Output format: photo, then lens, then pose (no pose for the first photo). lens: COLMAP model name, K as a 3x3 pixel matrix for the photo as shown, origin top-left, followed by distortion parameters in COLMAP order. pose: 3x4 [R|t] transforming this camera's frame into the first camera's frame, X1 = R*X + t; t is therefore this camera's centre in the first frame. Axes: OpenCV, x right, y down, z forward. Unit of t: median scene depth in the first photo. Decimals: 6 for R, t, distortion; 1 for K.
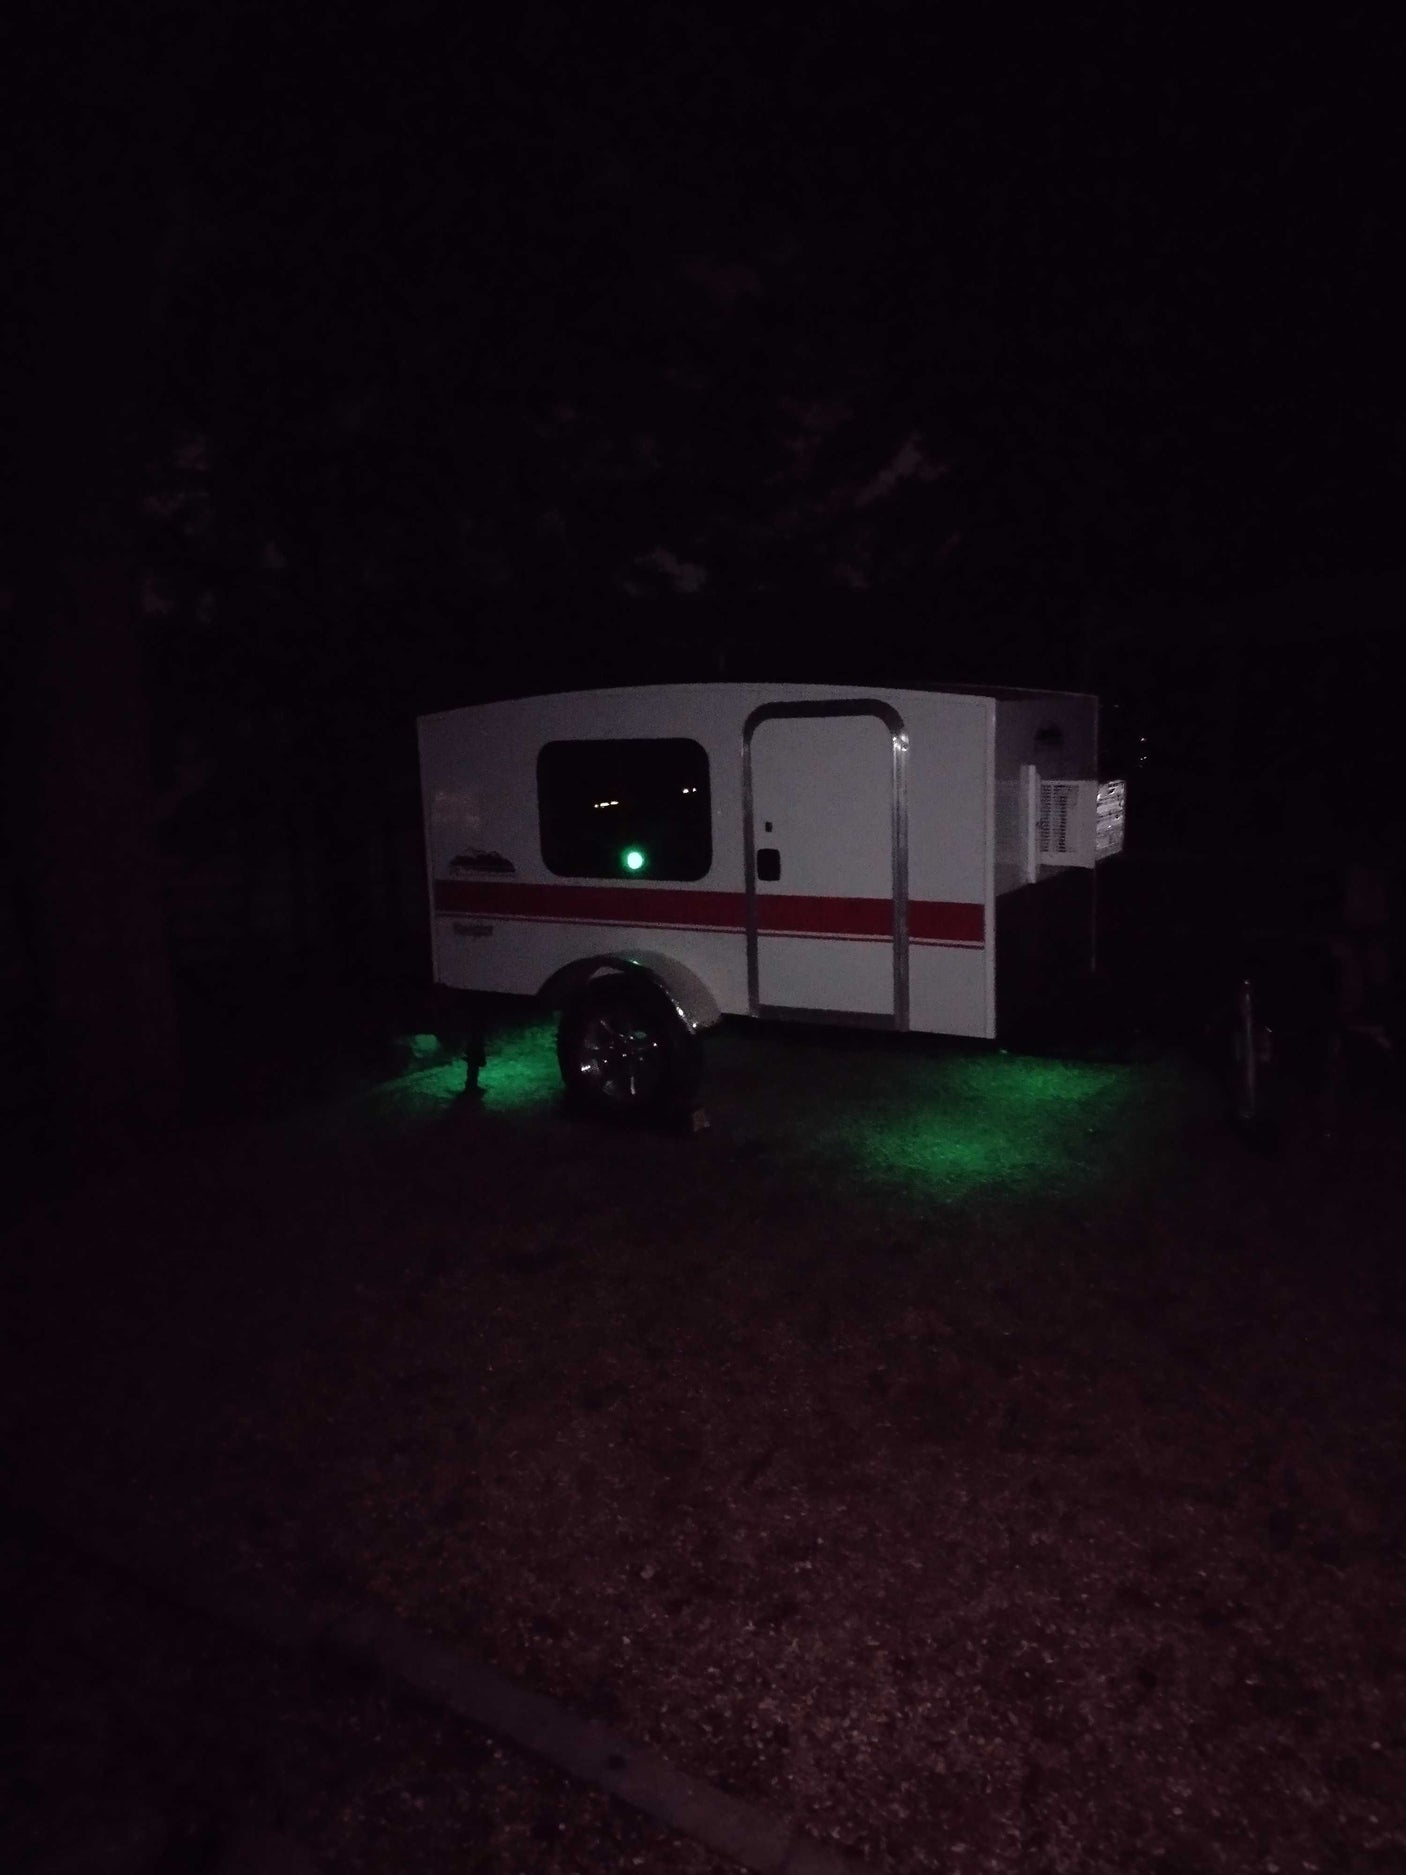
lens RADIAL K [[1398.1, 0, 713.4], [0, 1398.1, 942.2], [0, 0, 1]] dist [0.030328, -0.012852]
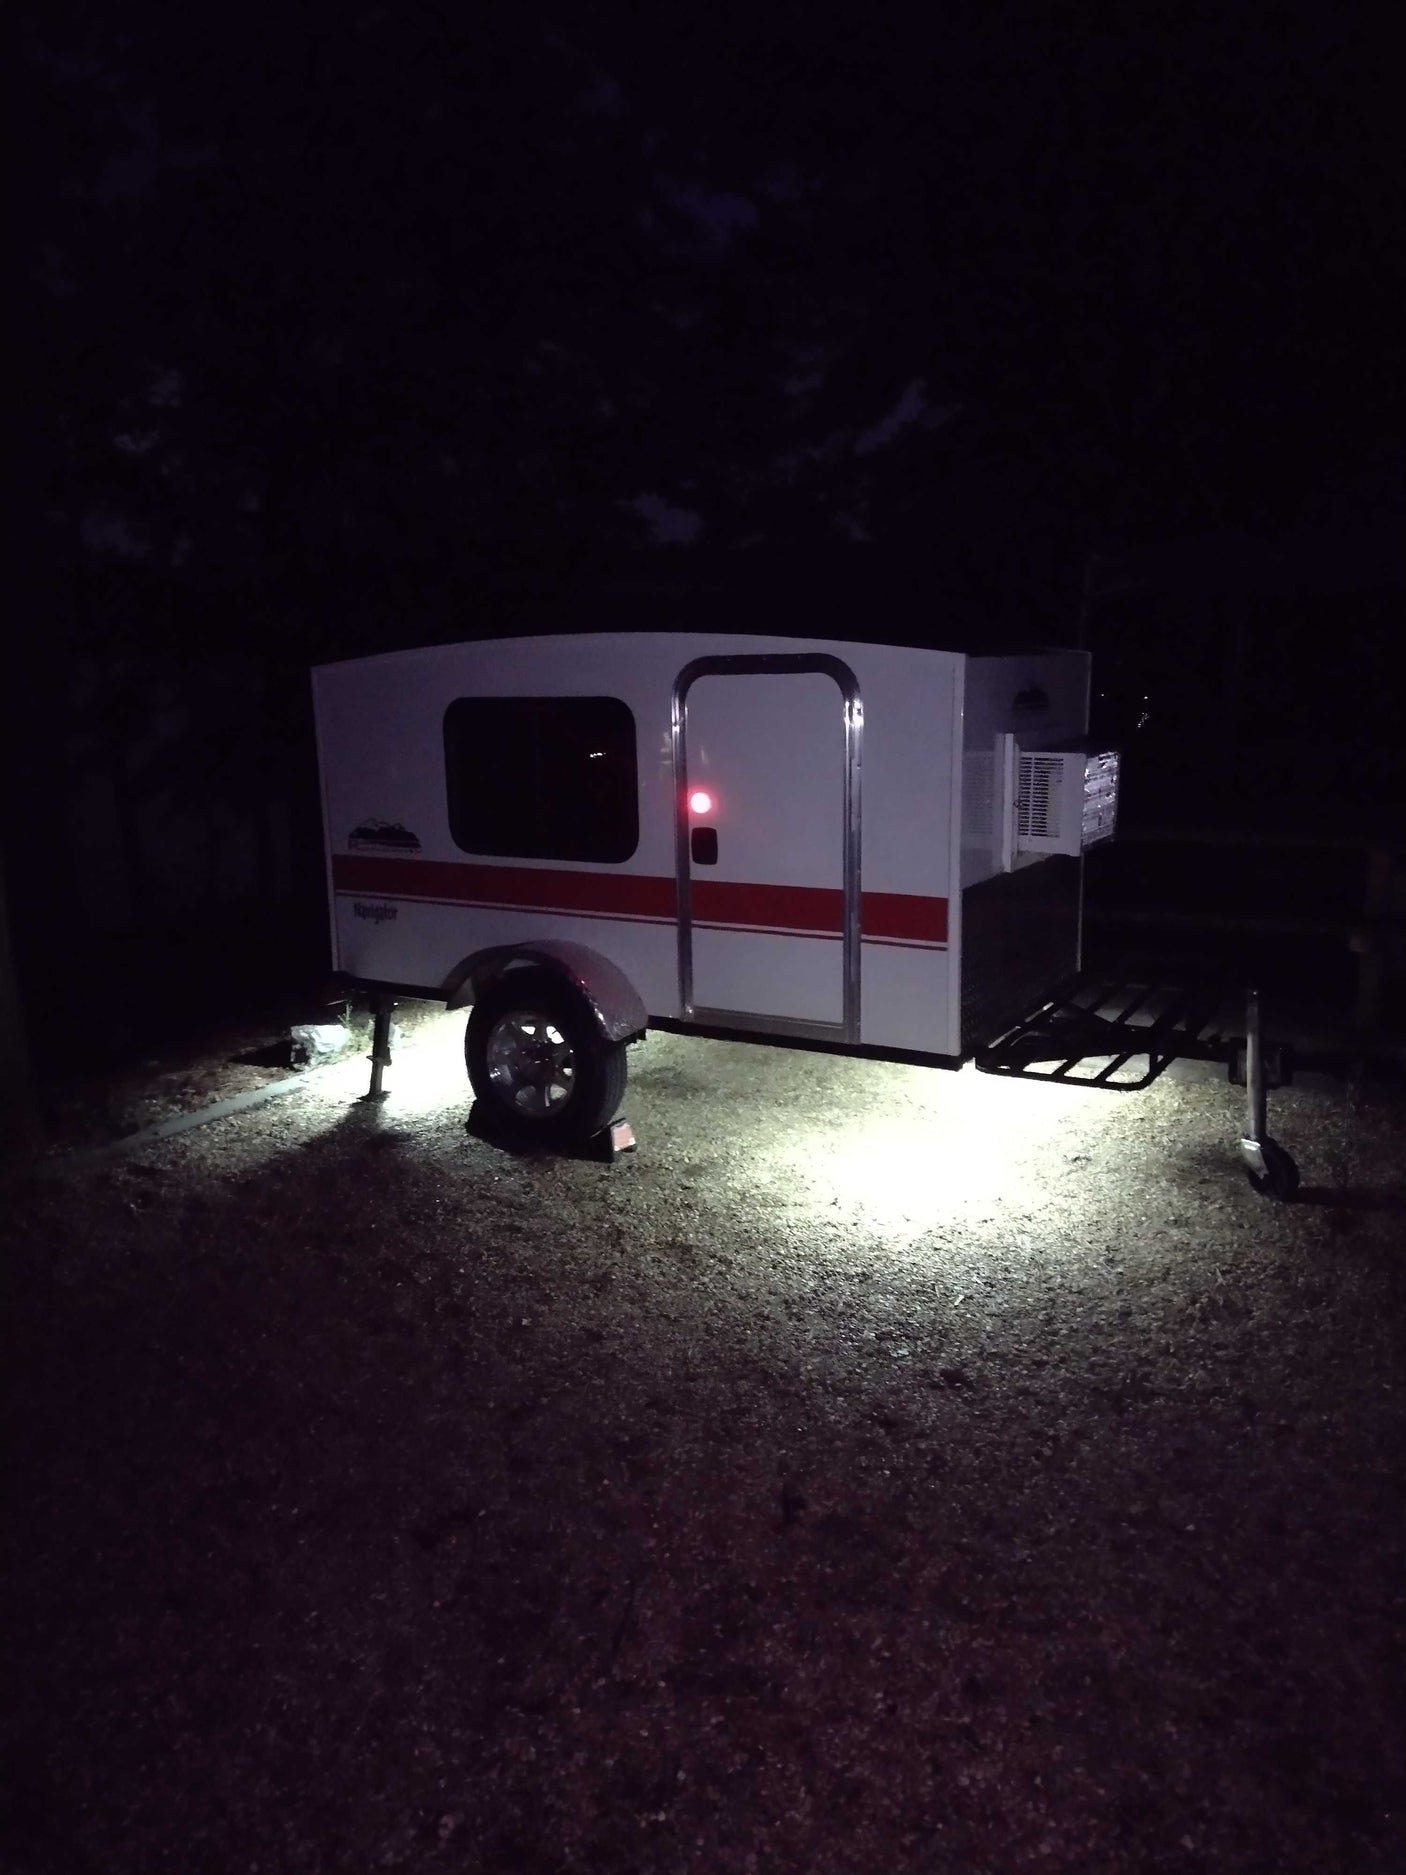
lens RADIAL K [[1398.1, 0, 714.9], [0, 1398.1, 917.4], [0, 0, 1]] dist [0.030328, -0.012852]
pose [[0.999928, 0.011859, -0.002067, 0.049145], [-0.011825, 0.999805, 0.015788, -0.024903], [0.002254, -0.015763, 0.999873, 0.137868]]
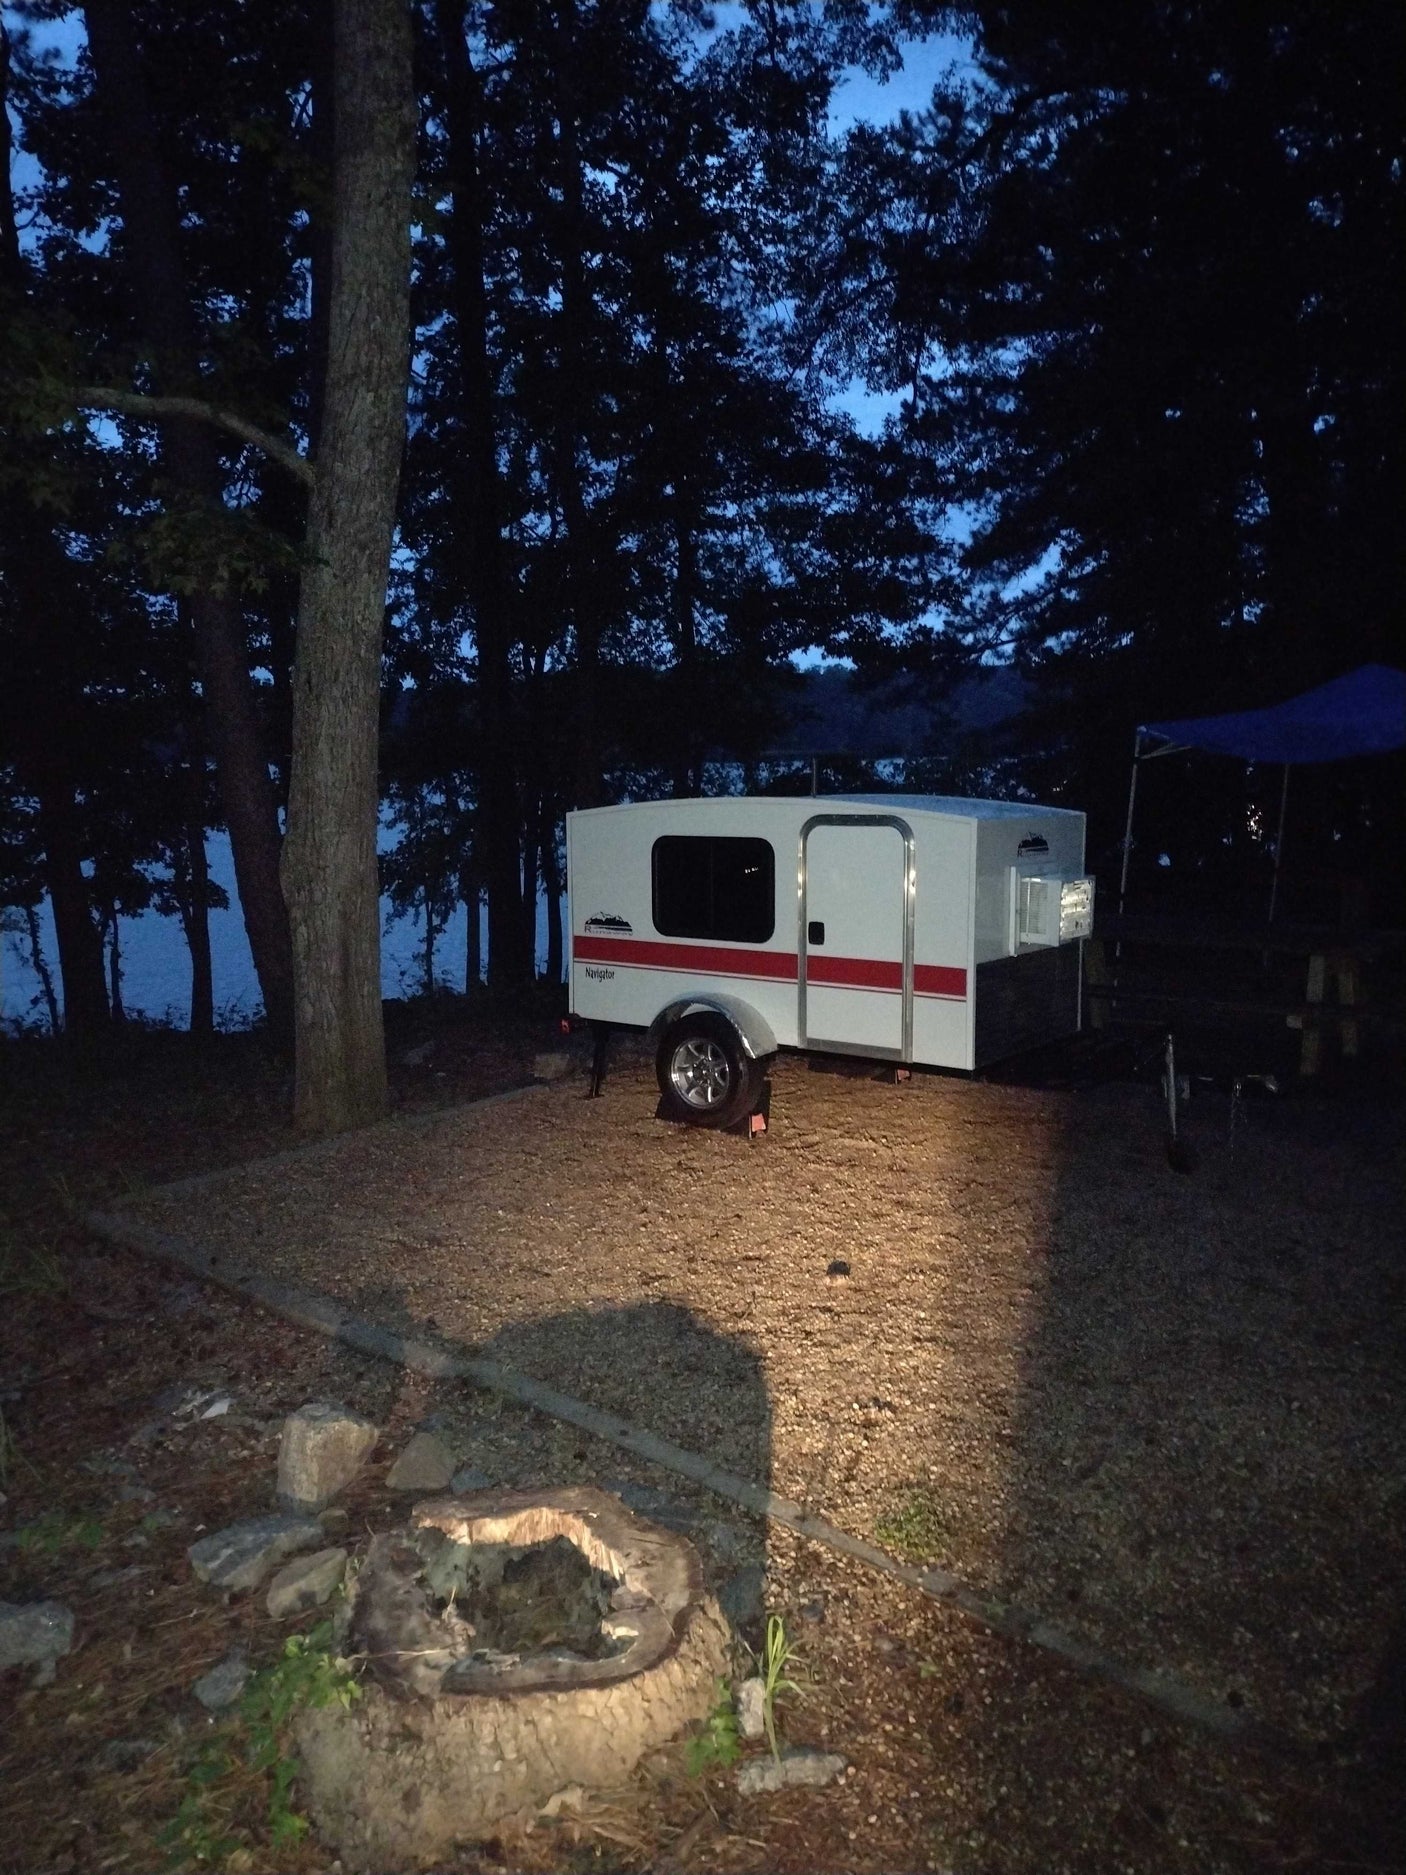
lens RADIAL K [[1398.1, 0, 703.9], [0, 1398.1, 919.3], [0, 0, 1]] dist [0.030328, -0.012852]
pose [[0.991751, 0.038173, -0.122364, 0.096820], [-0.045719, 0.997183, -0.059466, 0.015646], [0.119750, 0.064569, 0.990702, -0.340128]]
